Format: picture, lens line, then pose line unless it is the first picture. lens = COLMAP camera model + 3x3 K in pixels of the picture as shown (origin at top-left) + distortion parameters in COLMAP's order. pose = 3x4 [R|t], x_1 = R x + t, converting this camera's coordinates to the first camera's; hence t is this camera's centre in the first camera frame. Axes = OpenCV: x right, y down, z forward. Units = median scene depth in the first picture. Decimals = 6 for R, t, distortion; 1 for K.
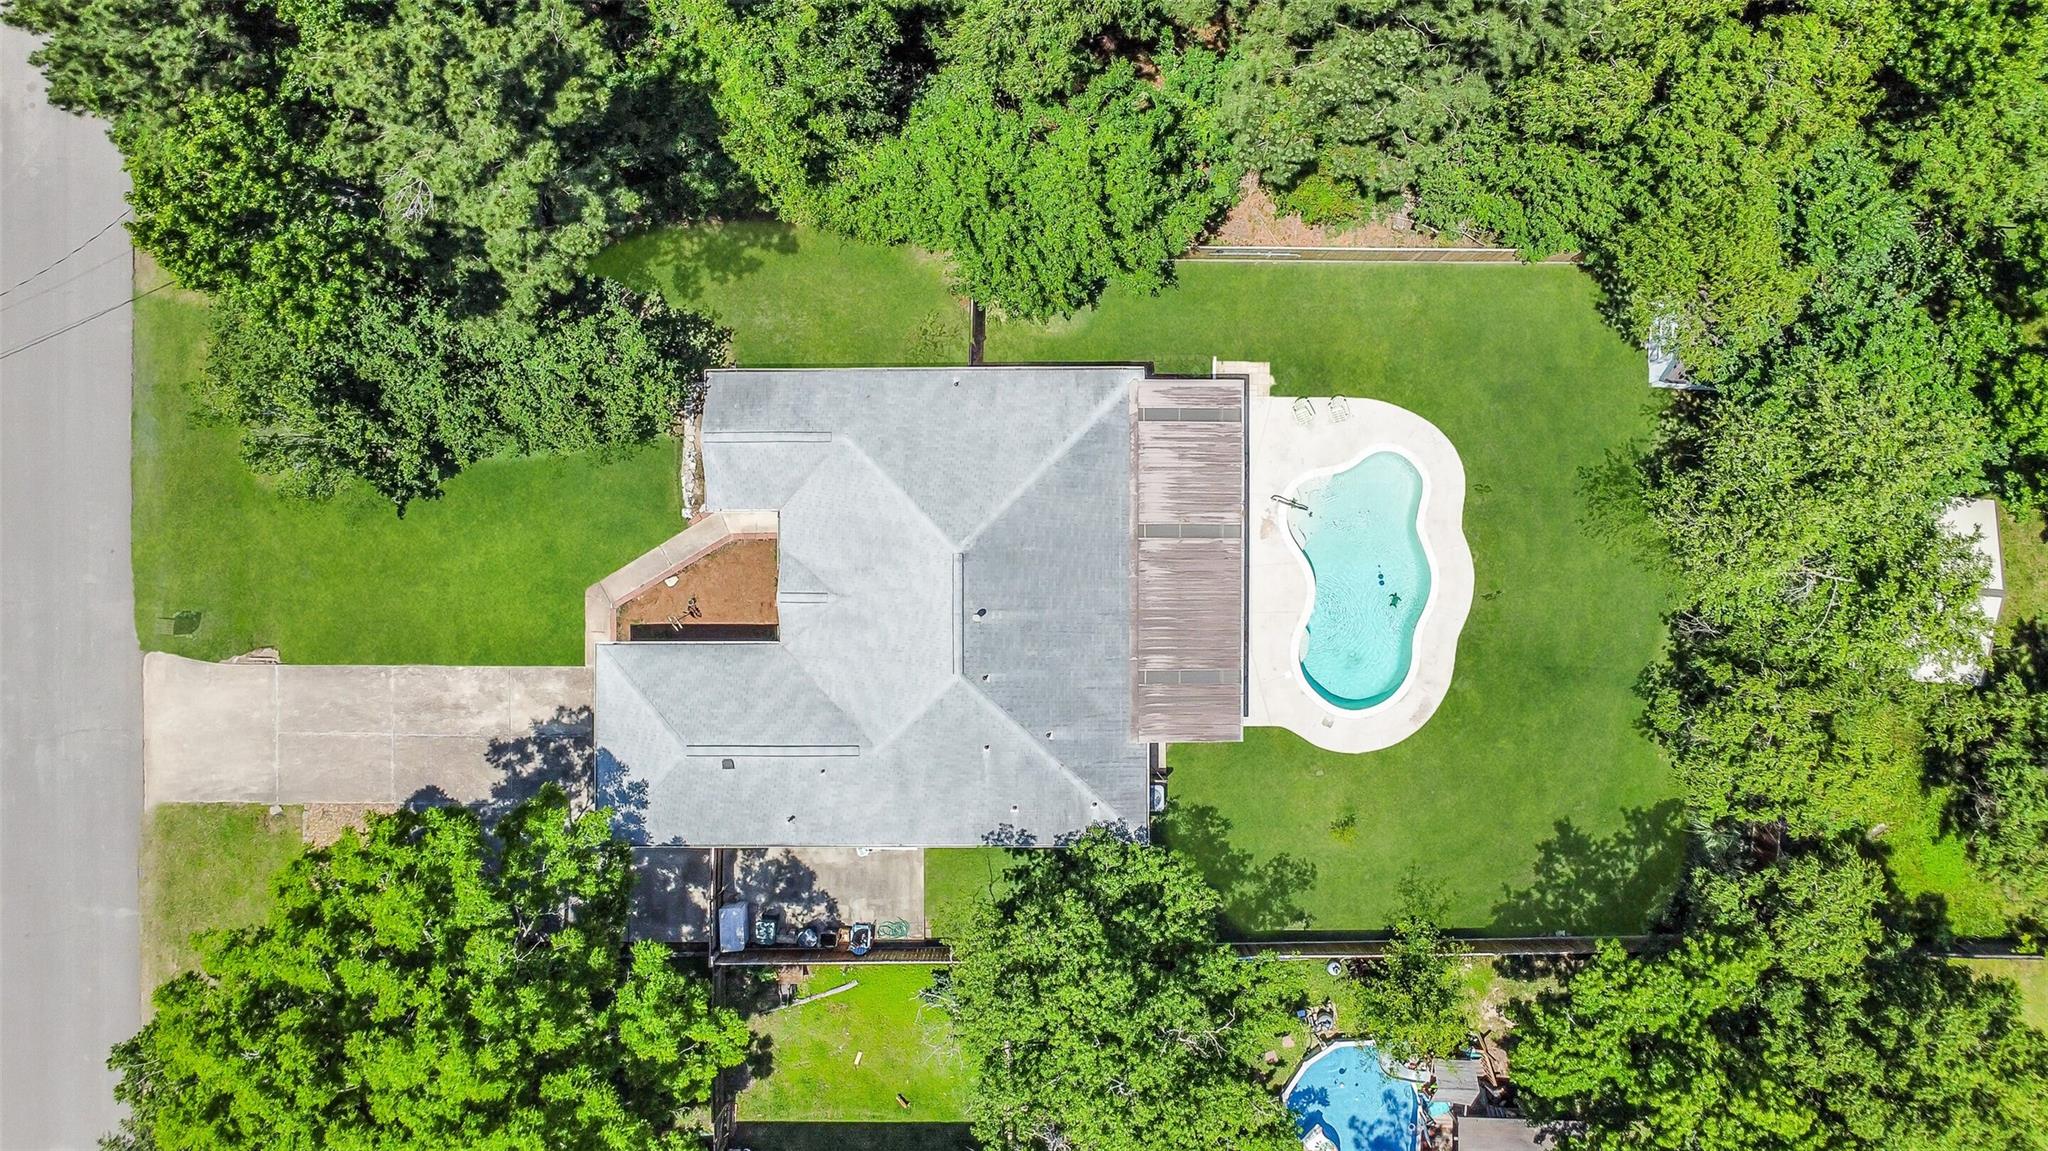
lens RADIAL K [[1469.8, 0, 1024.0], [0, 1469.8, 575.5], [0, 0, 1]] dist [-0.032112, -0.006758]
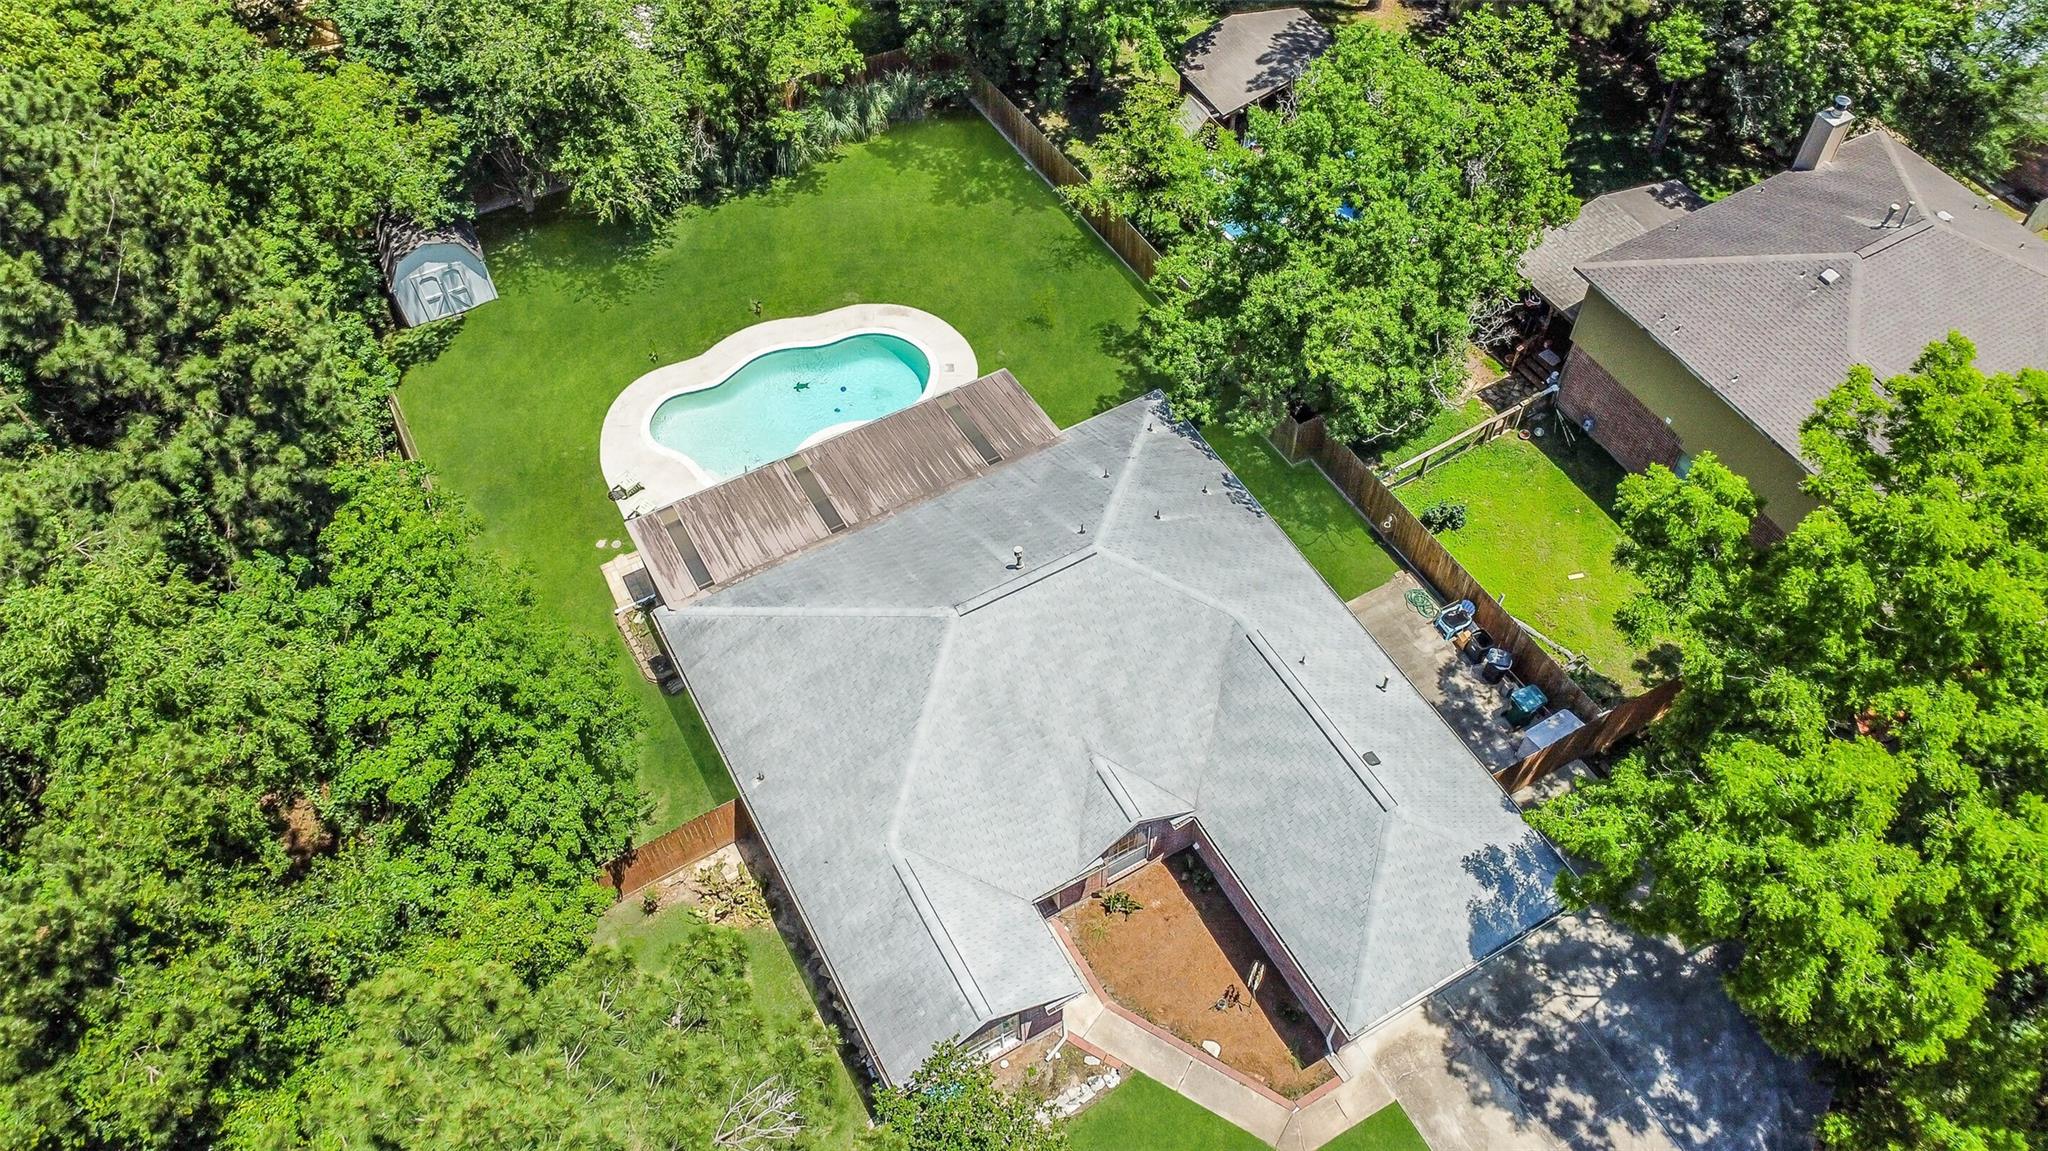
lens RADIAL K [[1469.8, 0, 1024.0], [0, 1469.8, 575.5], [0, 0, 1]] dist [-0.032112, -0.006758]
pose [[-0.484565, -0.680702, 0.549401, -0.415719], [0.874123, -0.400672, 0.274537, -0.165770], [0.033252, 0.613275, 0.789169, 0.344904]]
